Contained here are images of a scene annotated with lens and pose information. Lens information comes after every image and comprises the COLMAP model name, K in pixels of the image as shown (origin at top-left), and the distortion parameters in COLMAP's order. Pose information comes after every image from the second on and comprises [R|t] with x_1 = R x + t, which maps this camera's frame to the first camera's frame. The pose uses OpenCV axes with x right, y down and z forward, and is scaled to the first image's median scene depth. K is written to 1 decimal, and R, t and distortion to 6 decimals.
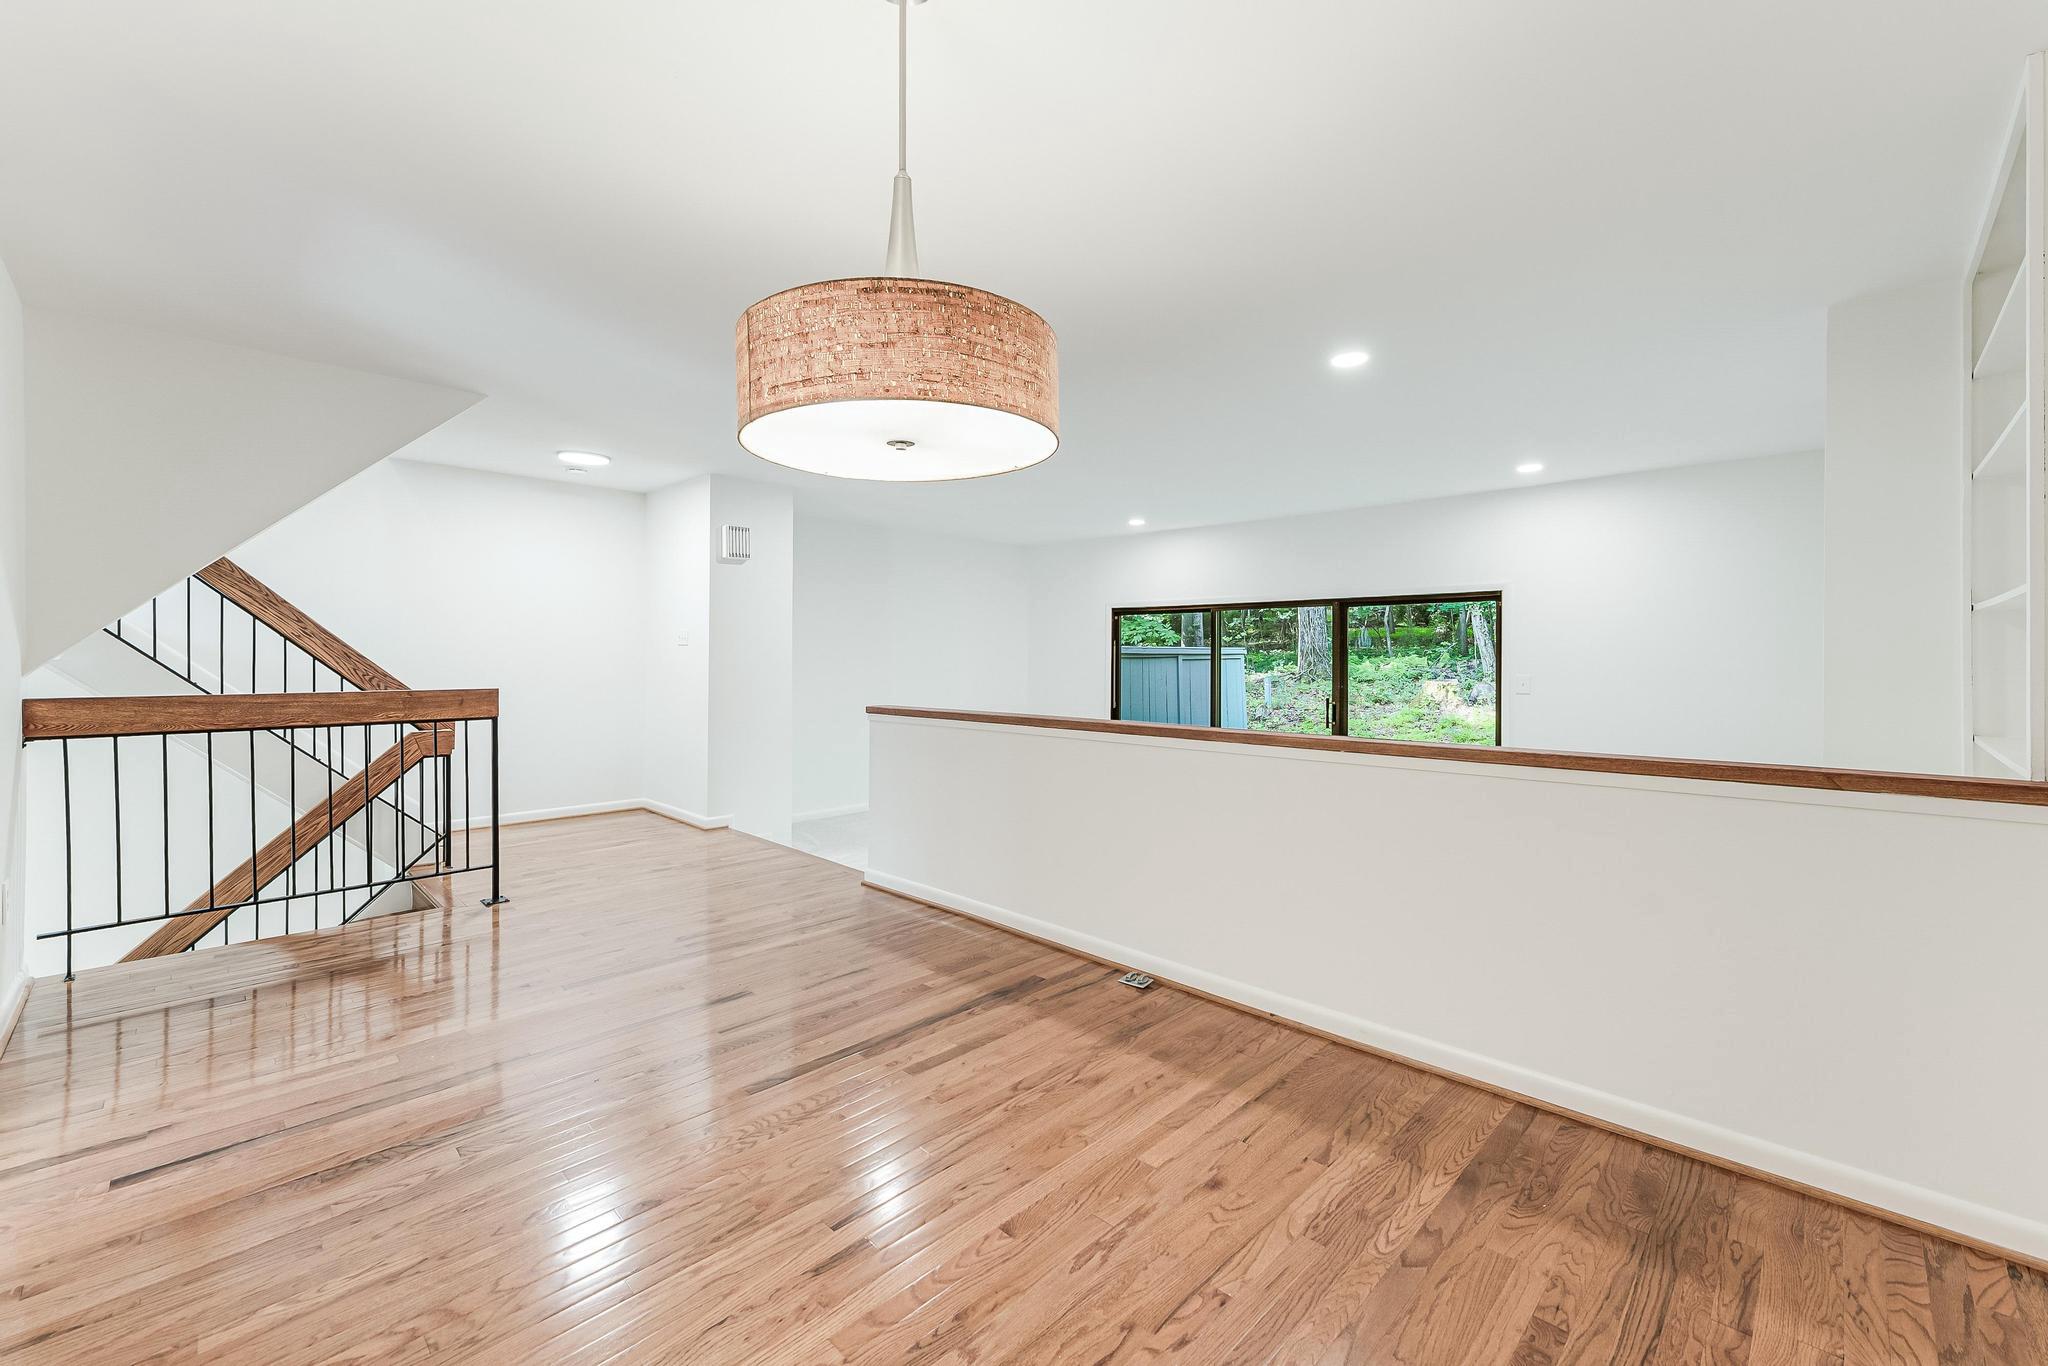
lens RADIAL K [[823.3, 0, 1028.5], [0, 823.3, 668.0], [0, 0, 1]] dist [0.001064, -0.000353]
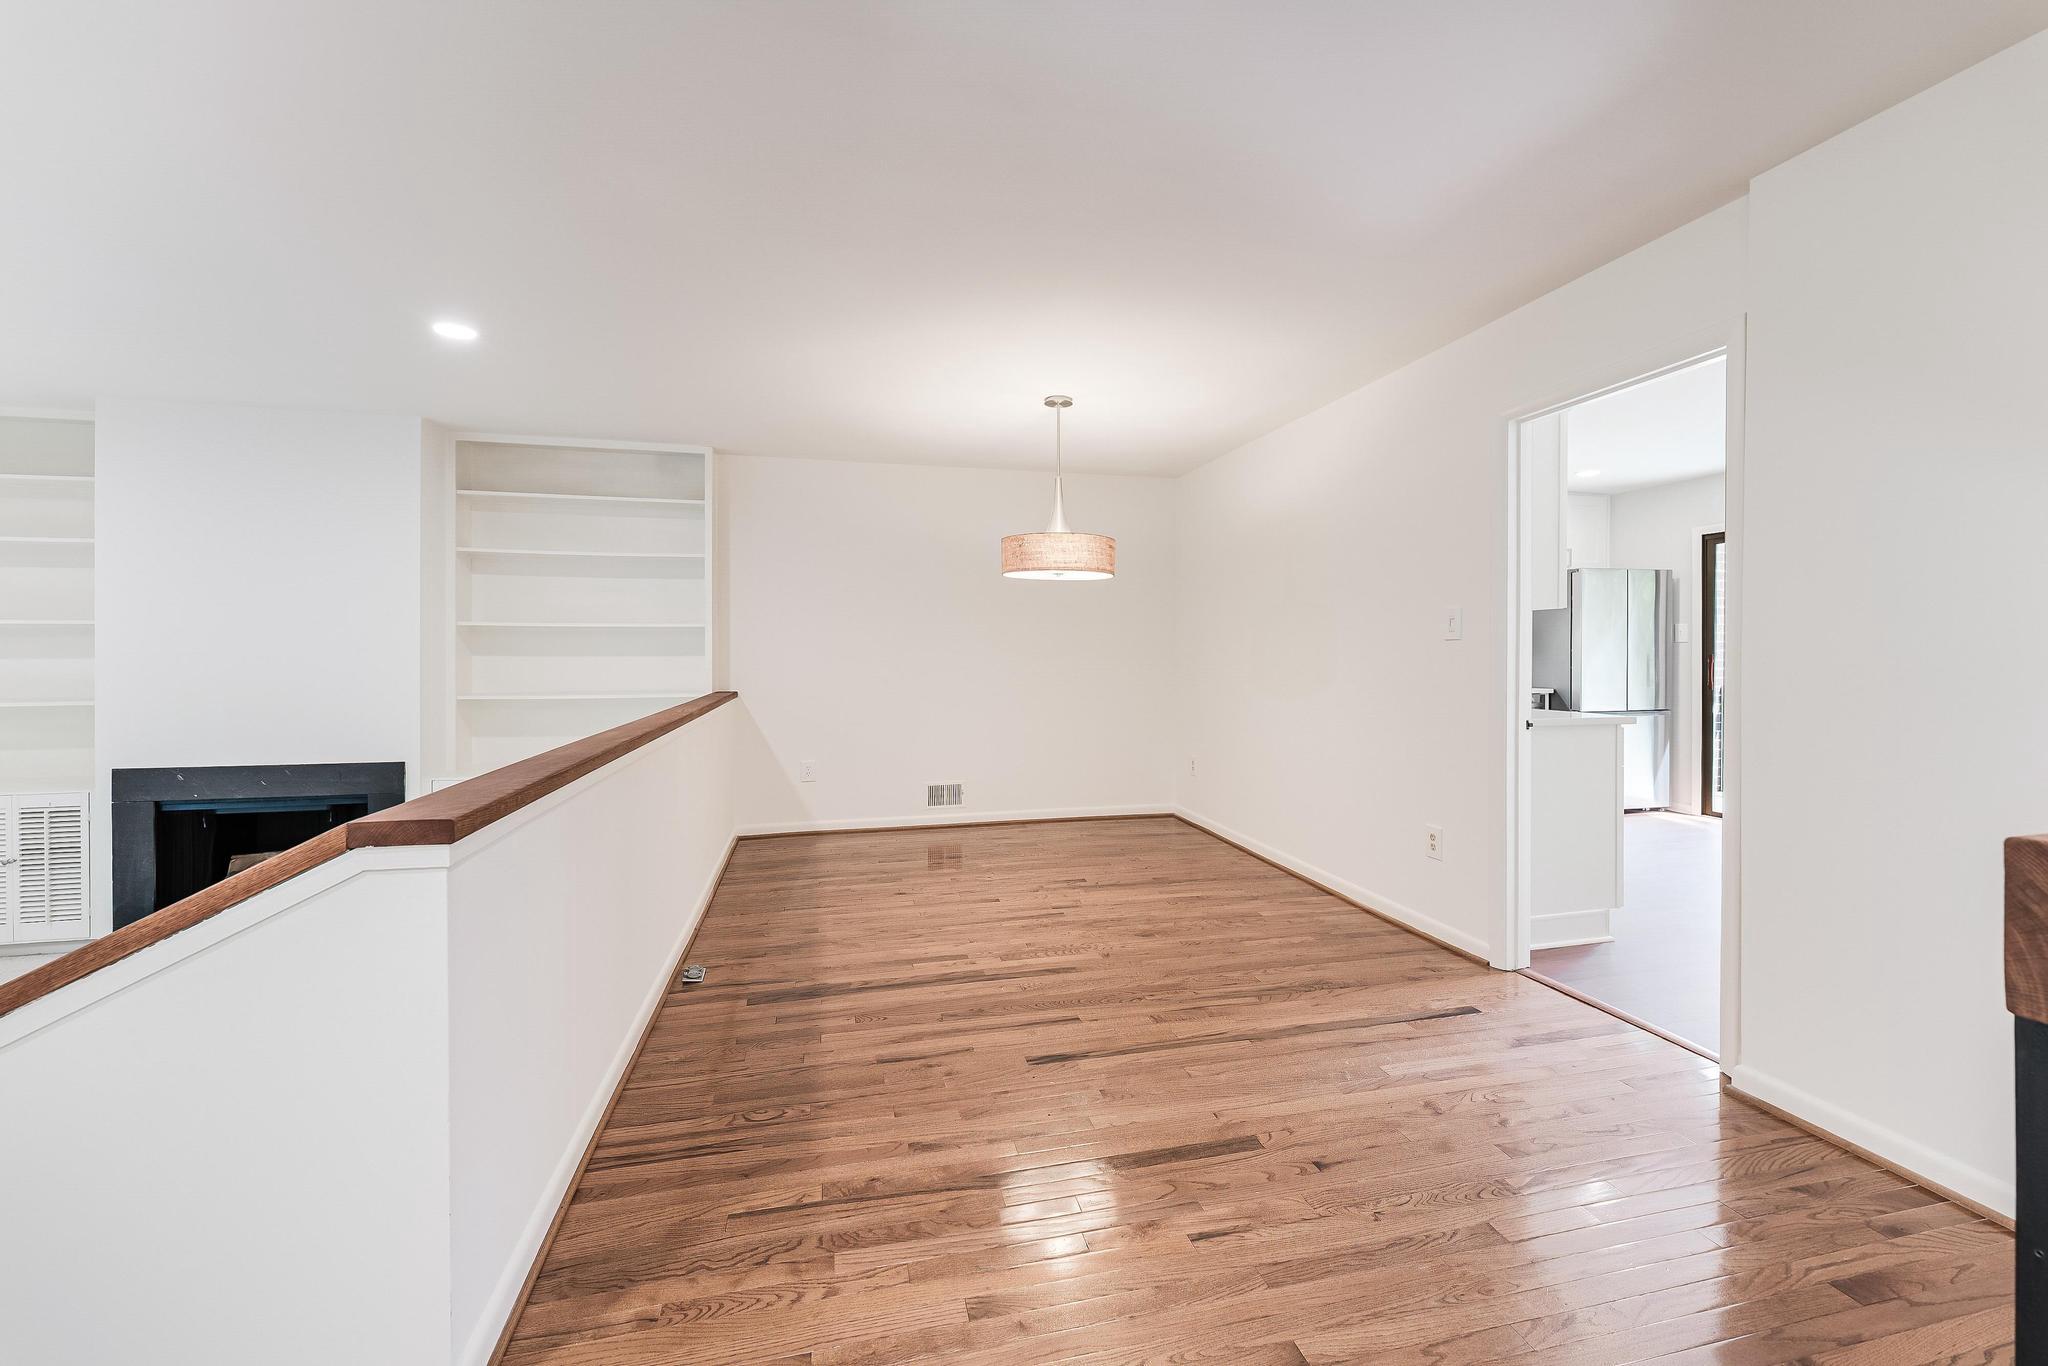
lens RADIAL K [[829.9, 0, 1028.7], [0, 829.9, 663.3], [0, 0, 1]] dist [0.001316, 0.000091]
pose [[-0.847233, -0.008132, 0.531159, -0.848672], [0.004559, 0.999735, 0.022578, -0.019480], [-0.531202, 0.021551, -0.846971, 1.859439]]
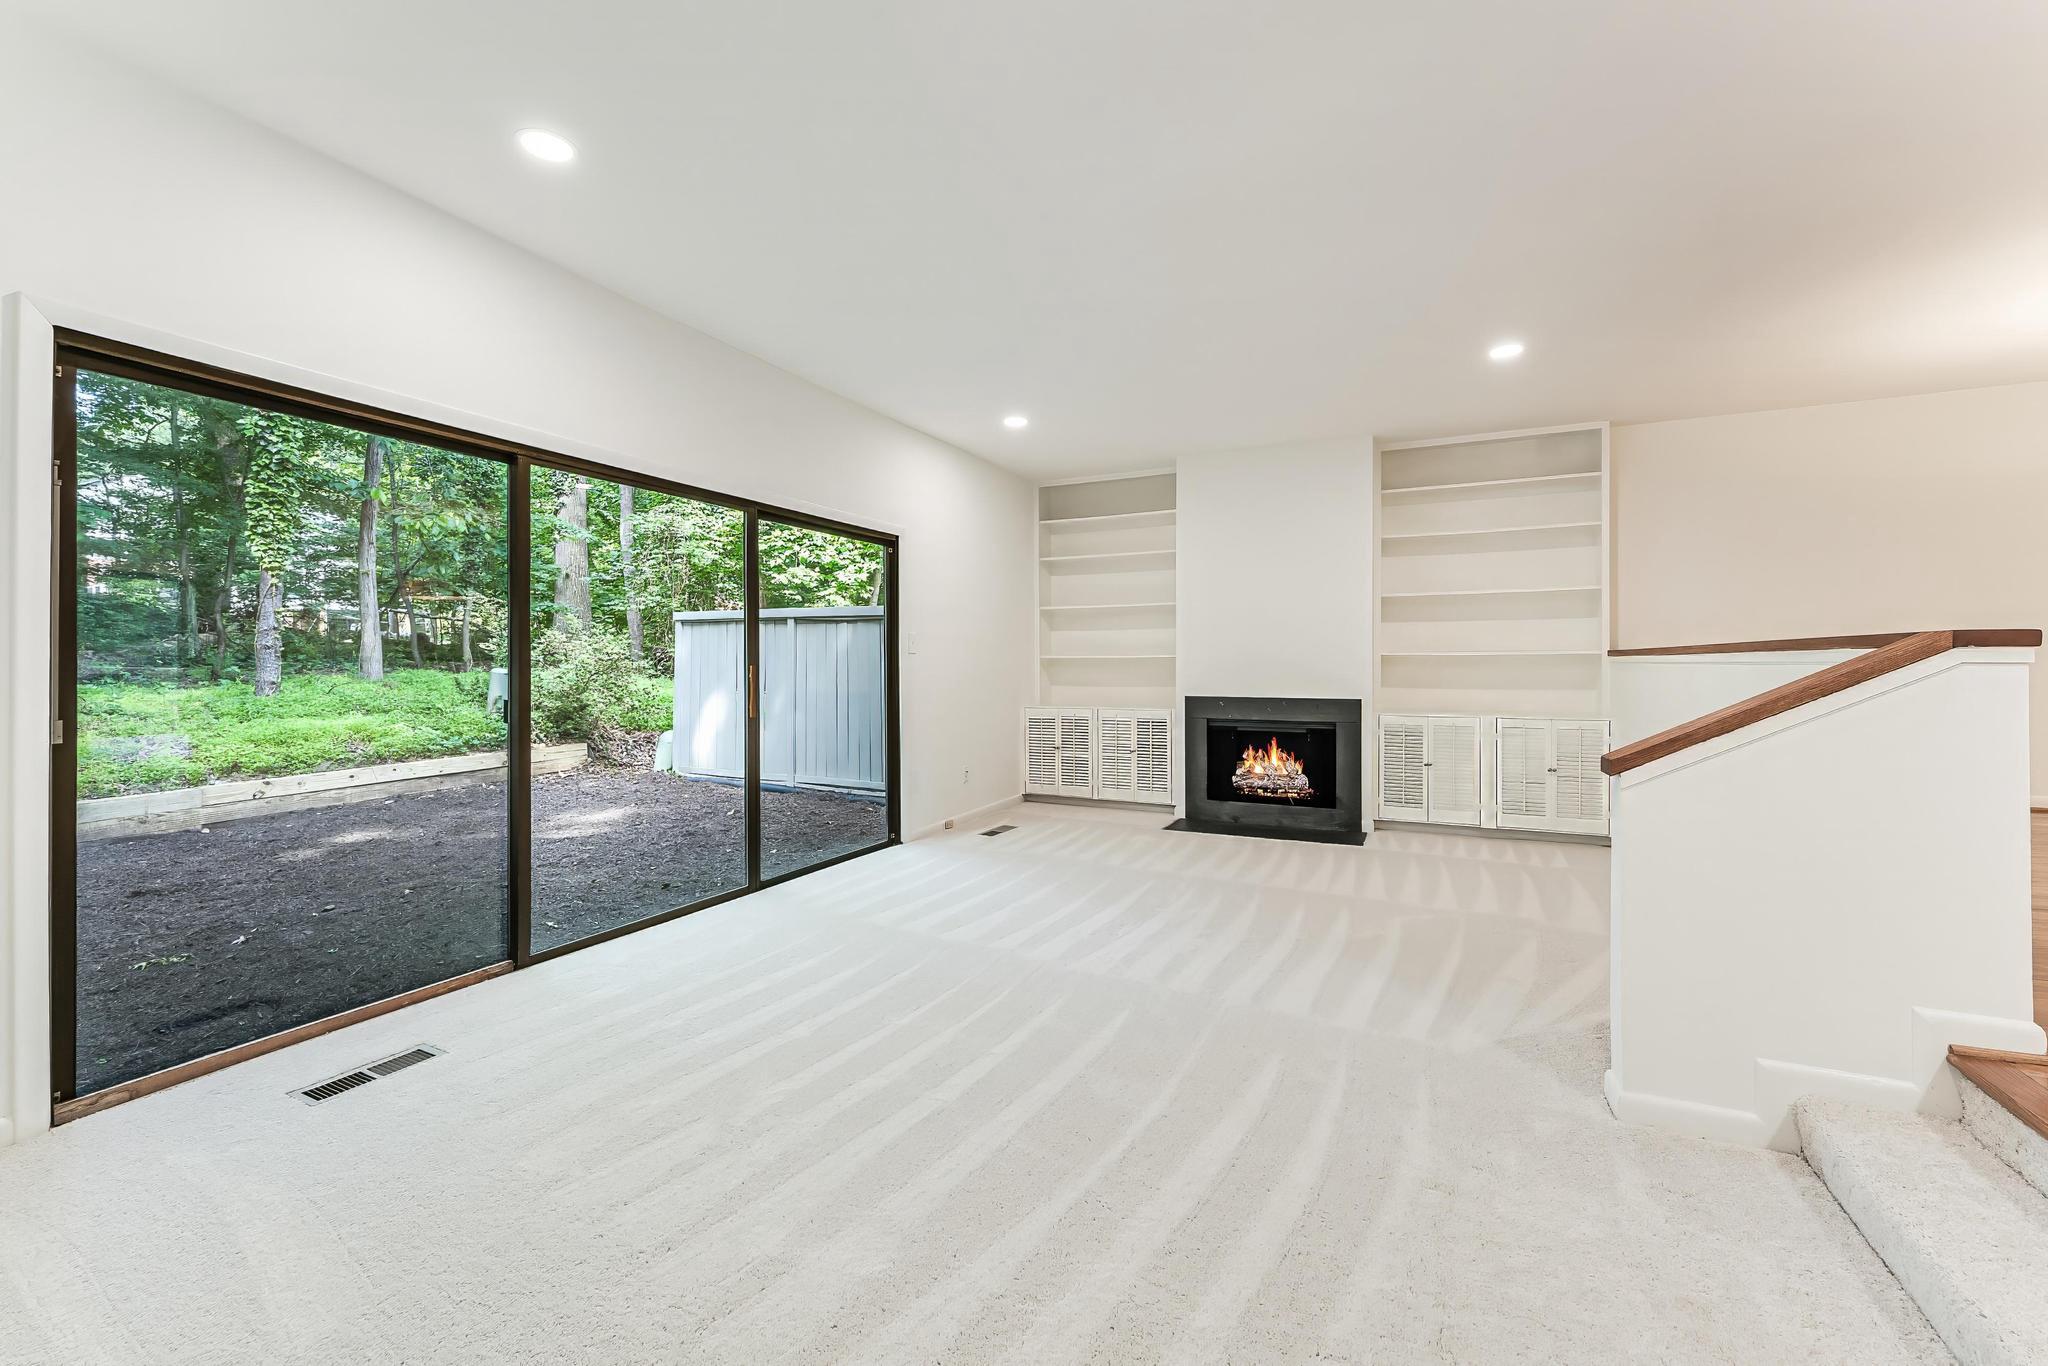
lens RADIAL K [[829.9, 0, 1028.7], [0, 829.9, 663.3], [0, 0, 1]] dist [0.001316, 0.000091]
pose [[-0.311759, -0.001987, 0.950159, -0.712724], [0.013879, 0.999882, 0.006645, 0.086293], [-0.950060, 0.015258, -0.311694, 2.620373]]
